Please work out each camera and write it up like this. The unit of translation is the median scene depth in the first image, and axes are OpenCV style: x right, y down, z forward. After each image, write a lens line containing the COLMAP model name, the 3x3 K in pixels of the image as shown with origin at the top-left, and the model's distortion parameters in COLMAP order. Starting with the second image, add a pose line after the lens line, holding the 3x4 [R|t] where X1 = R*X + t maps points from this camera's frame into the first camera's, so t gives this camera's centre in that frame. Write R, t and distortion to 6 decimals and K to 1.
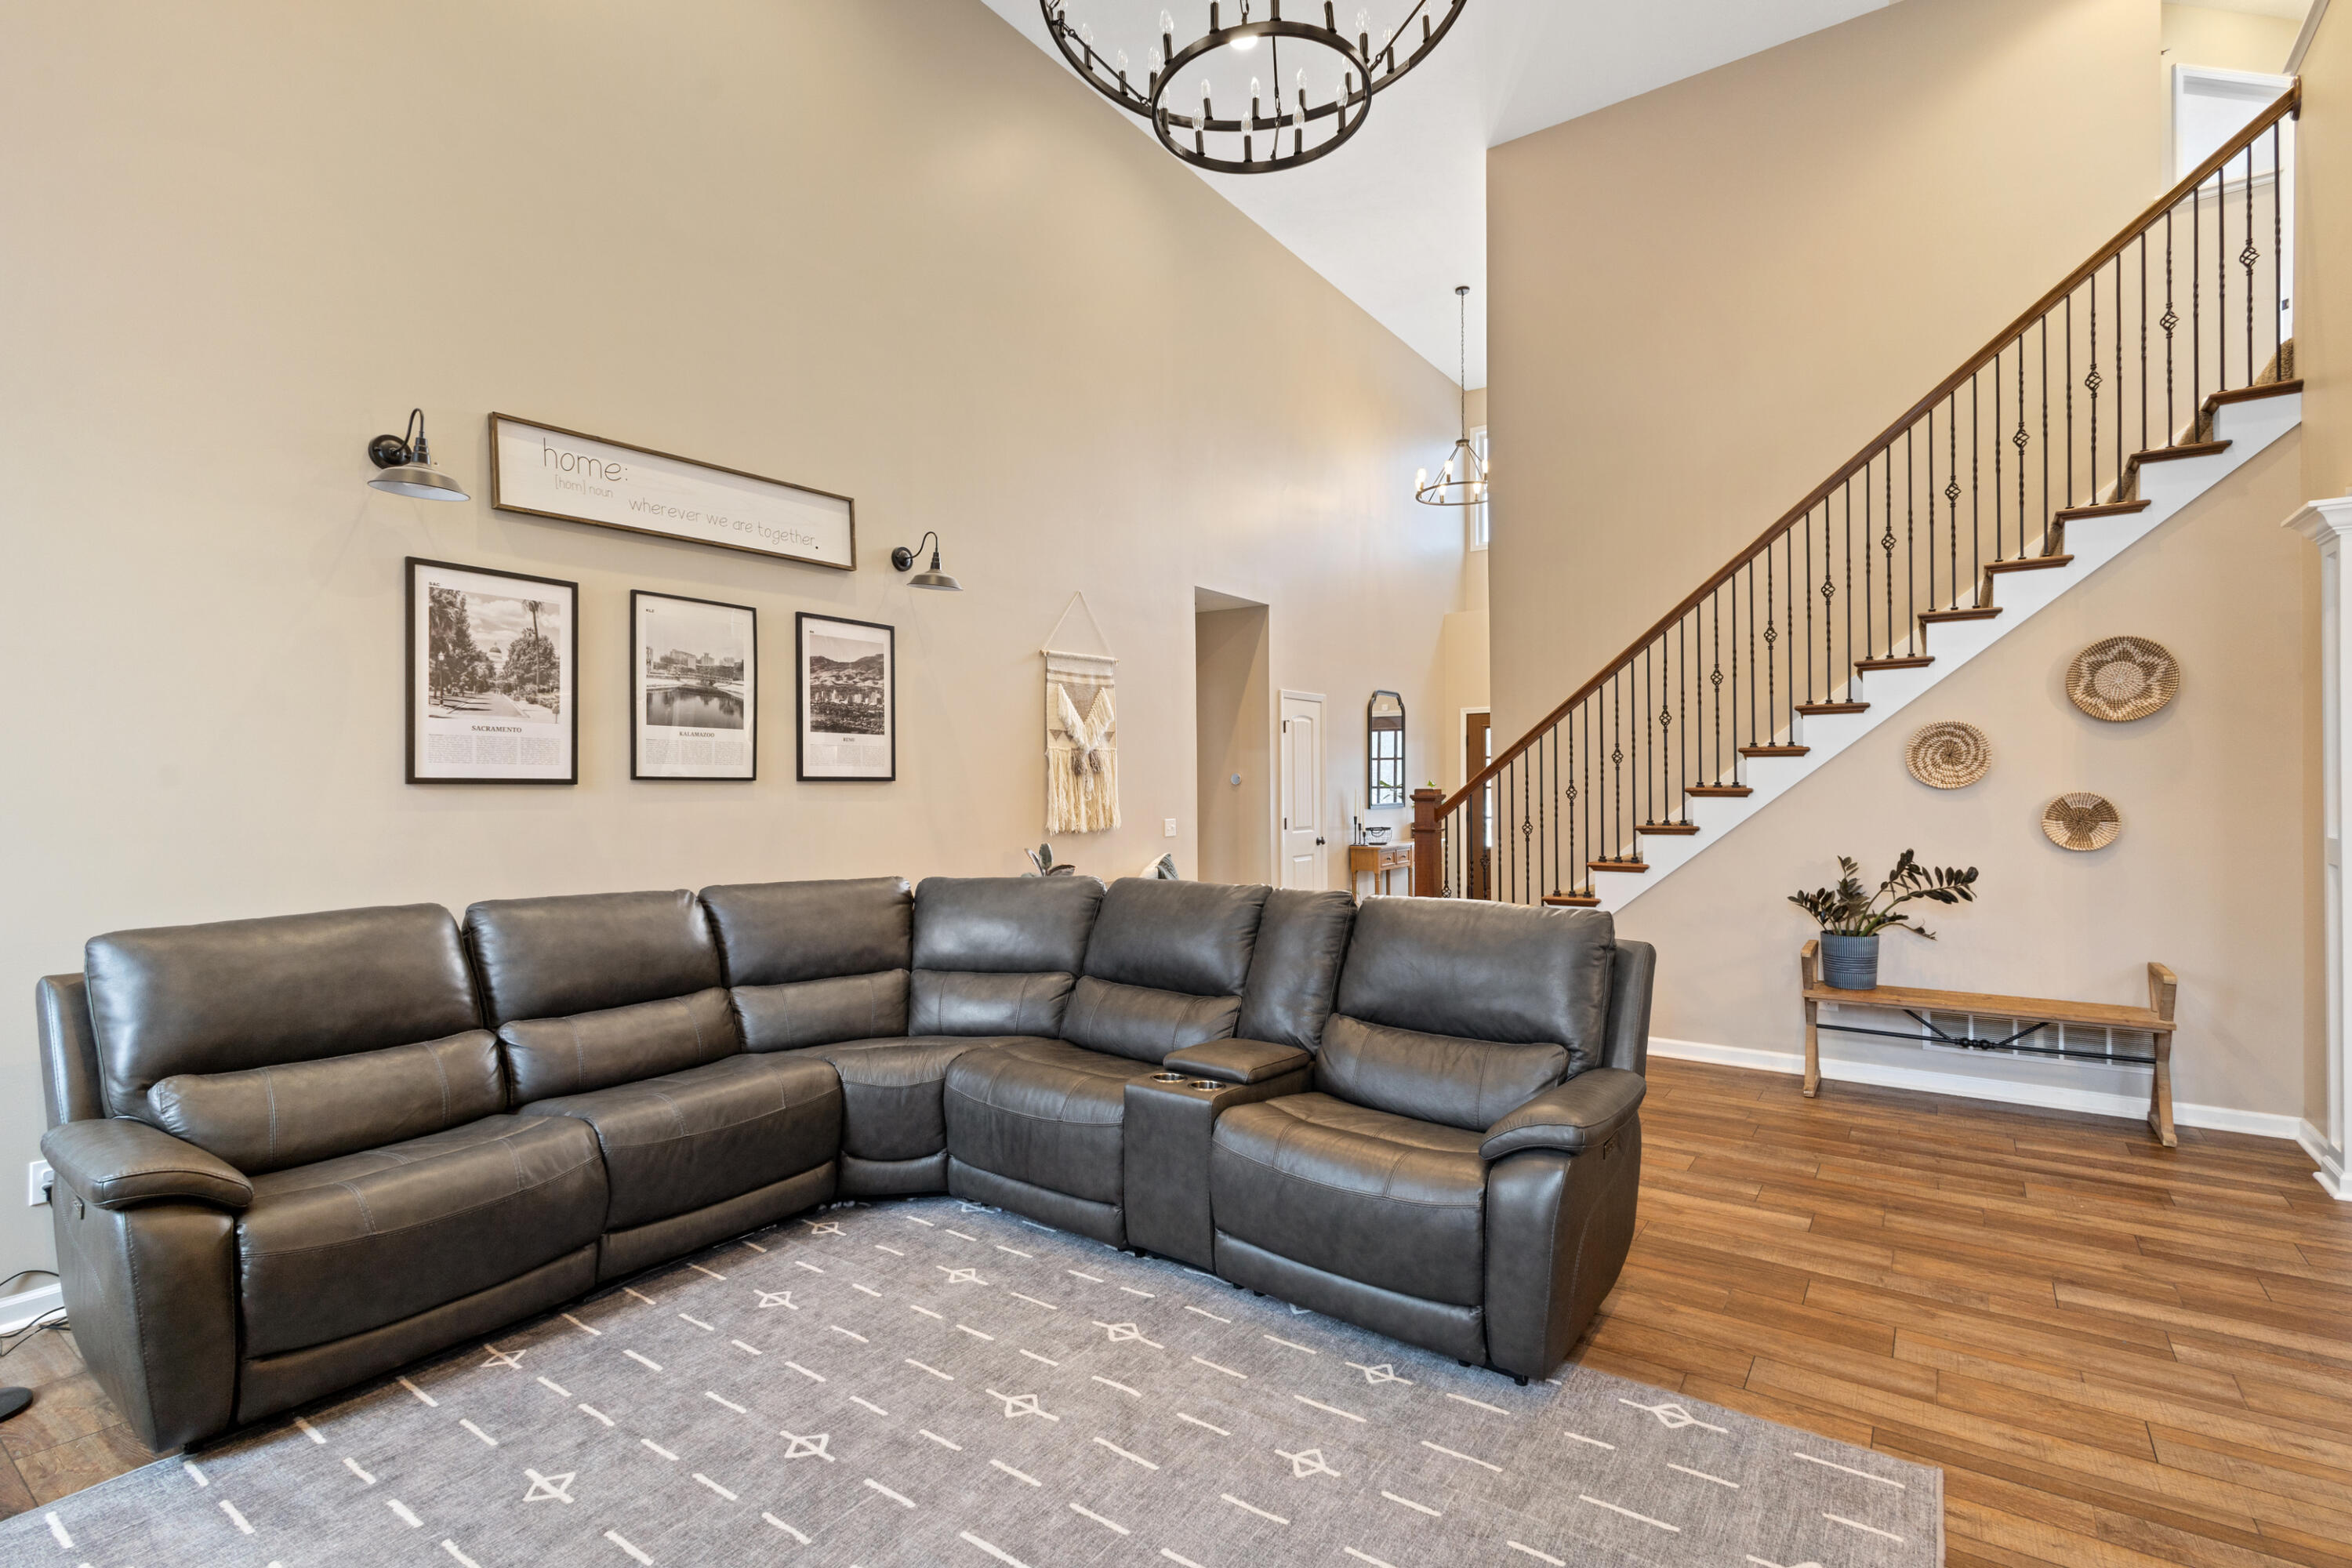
lens RADIAL K [[1087.7, 0, 1176.0], [0, 1087.7, 784.0], [0, 0, 1]] dist [0.004650, -0.000142]
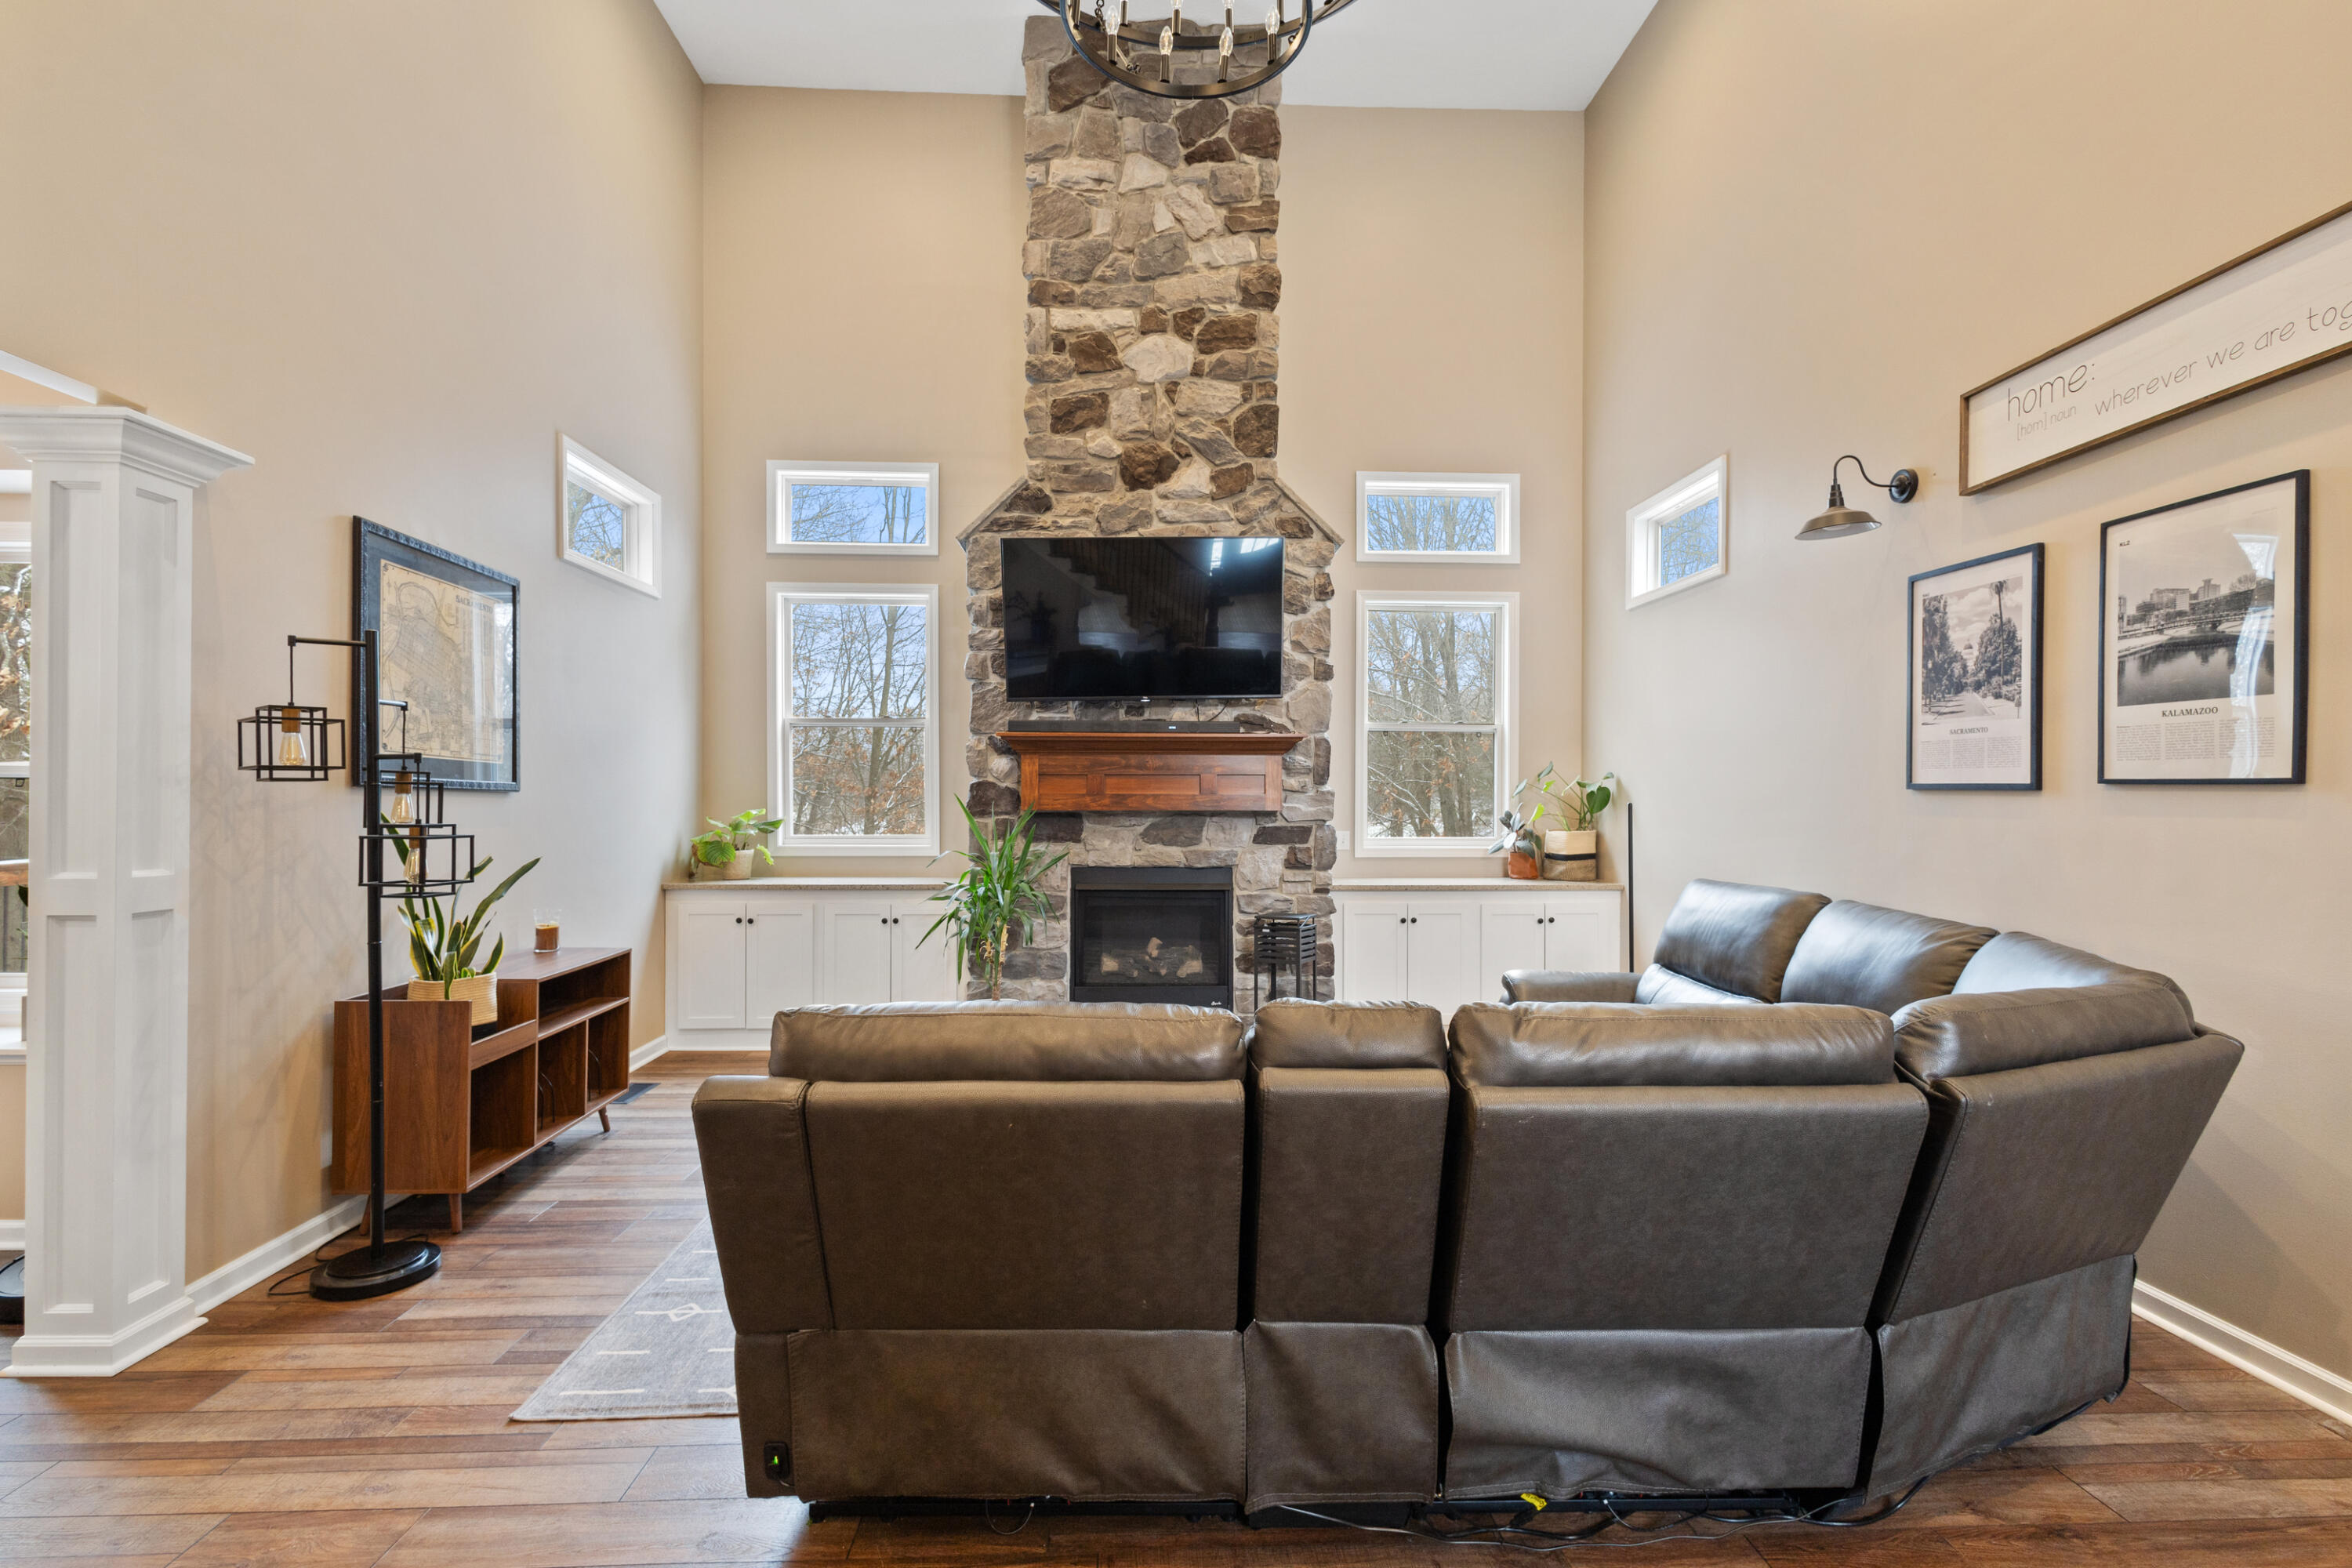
lens RADIAL K [[1074.7, 0, 1180.6], [0, 1074.7, 791.3], [0, 0, 1]] dist [0.005099, 0.000490]
pose [[-0.780193, 0.005053, -0.625518, 0.456309], [0.005737, 0.999983, 0.000922, -0.003142], [0.625513, -0.002869, -0.780209, 1.225496]]
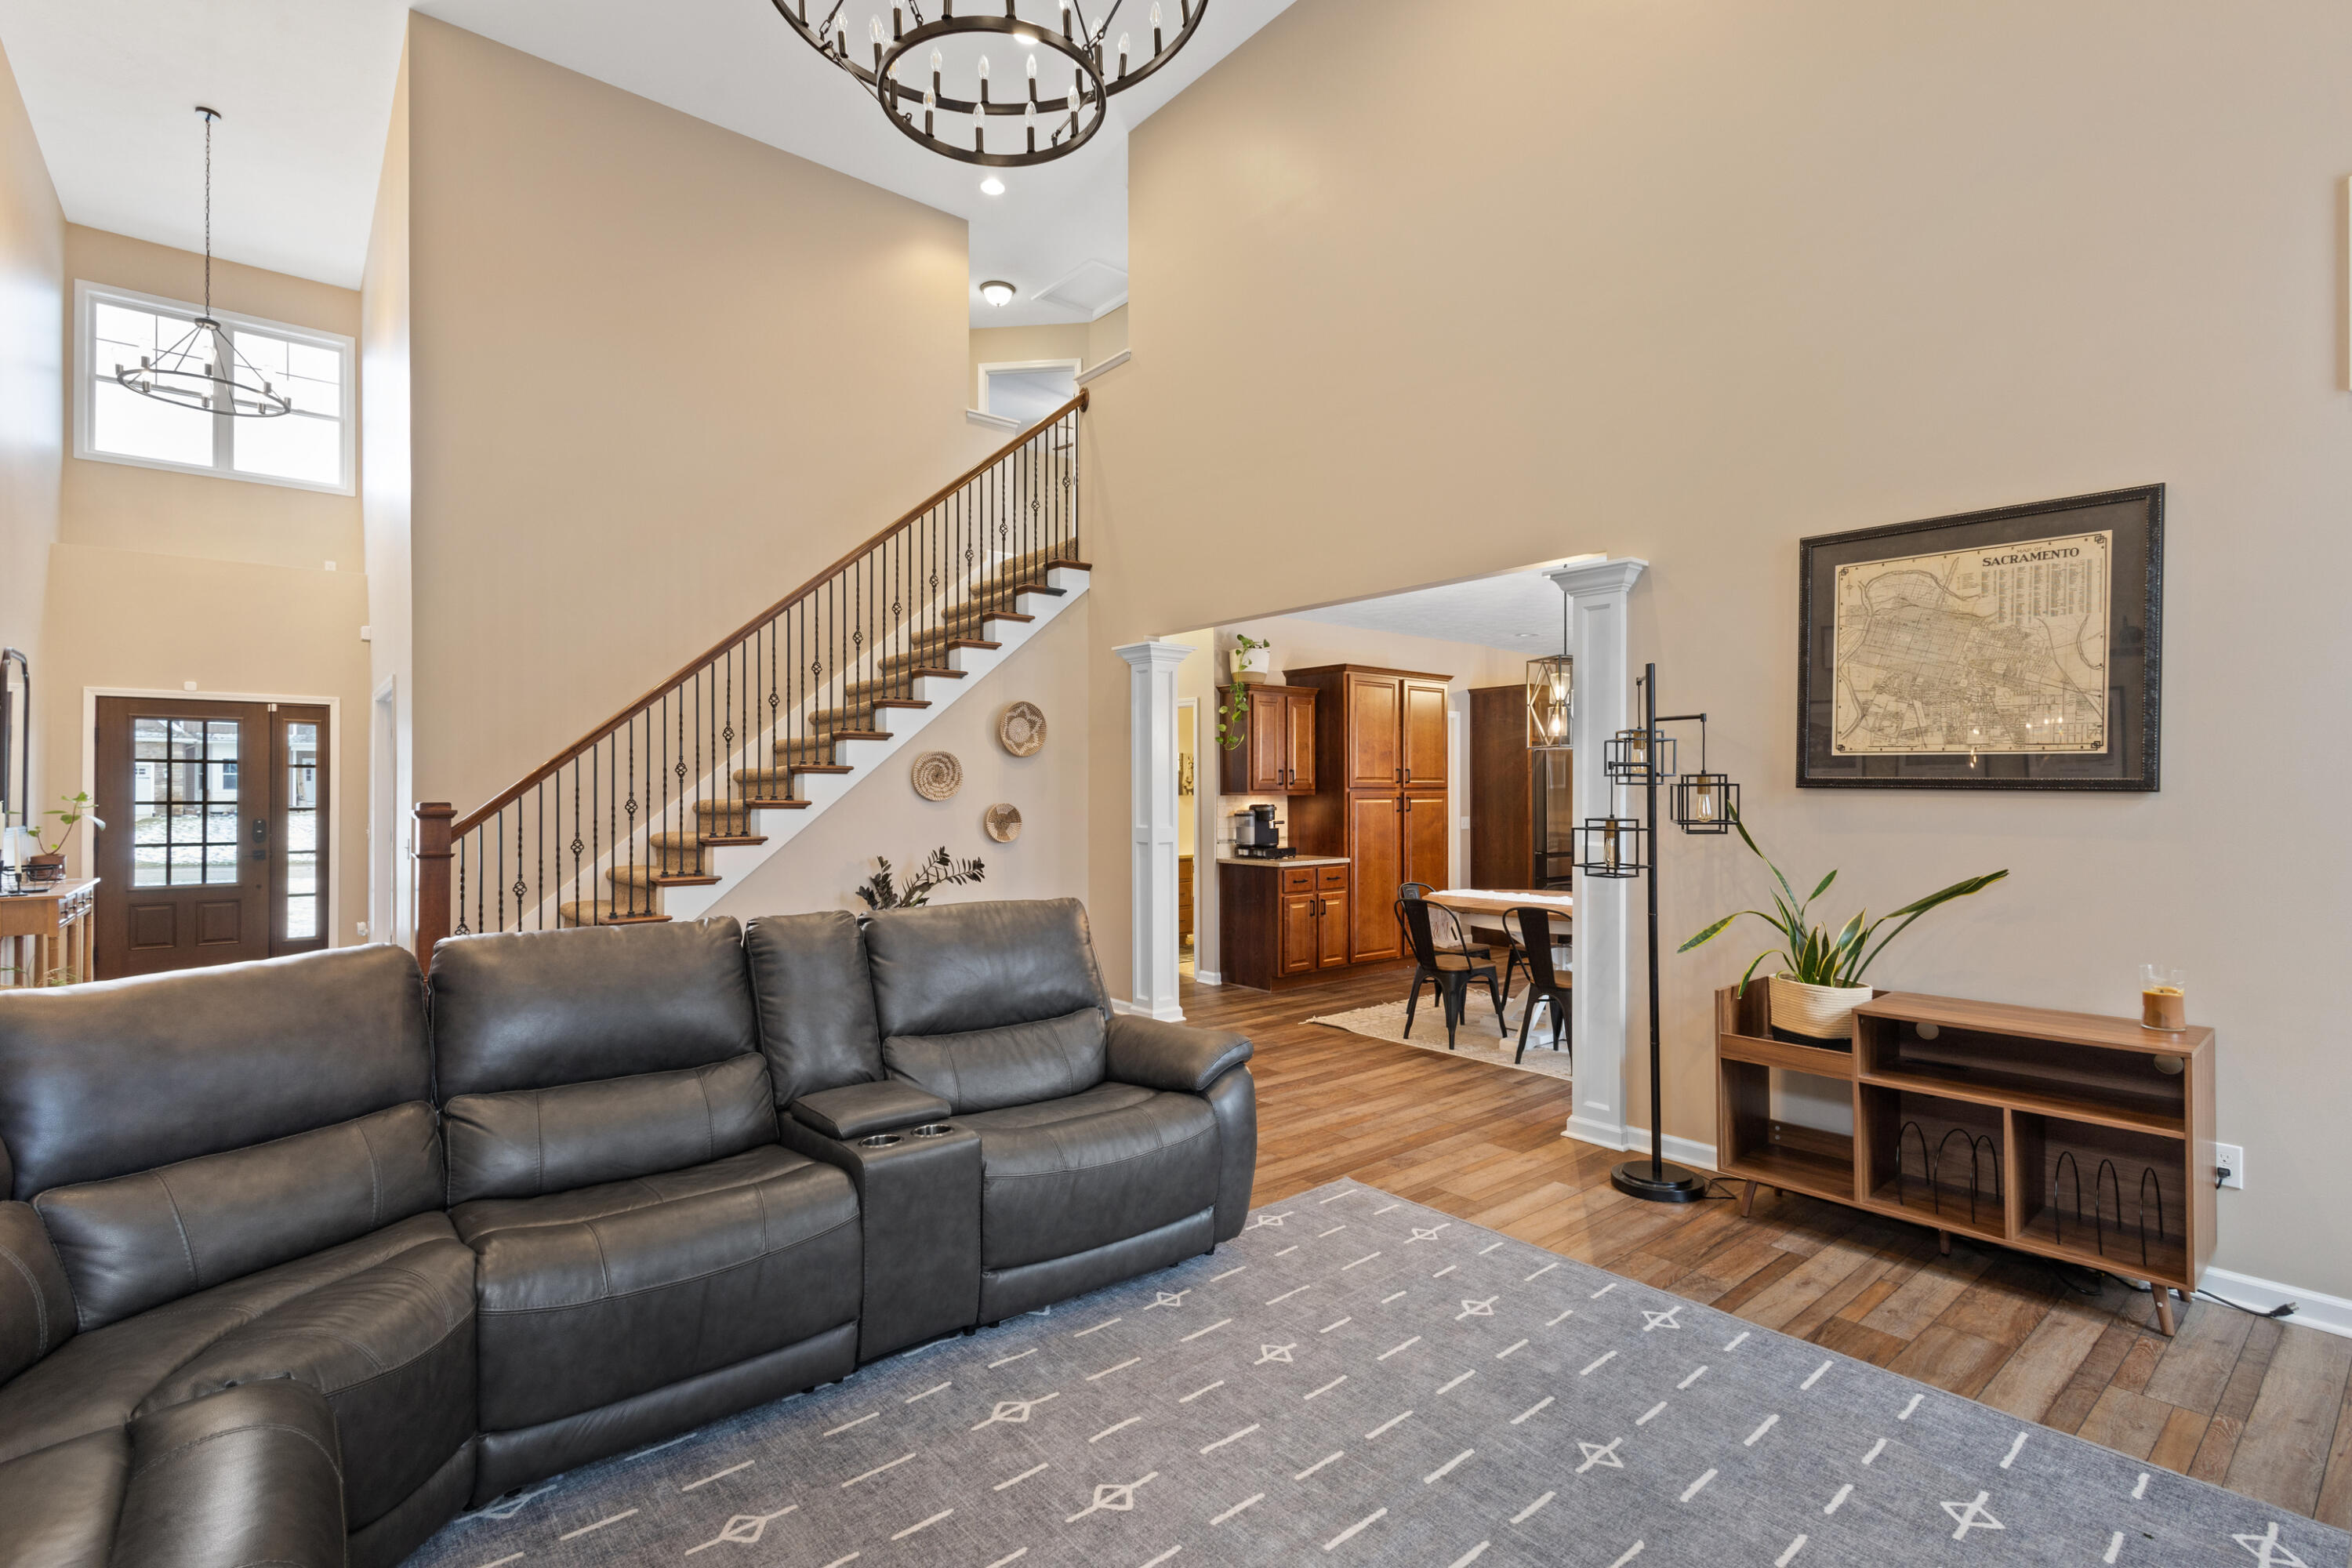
lens RADIAL K [[1087.7, 0, 1176.0], [0, 1087.7, 784.0], [0, 0, 1]] dist [0.004650, -0.000142]
pose [[0.247208, 0.016144, 0.968828, -0.601927], [-0.004597, 0.999869, -0.015489, 0.004049], [-0.968952, -0.000625, 0.247250, 0.444727]]
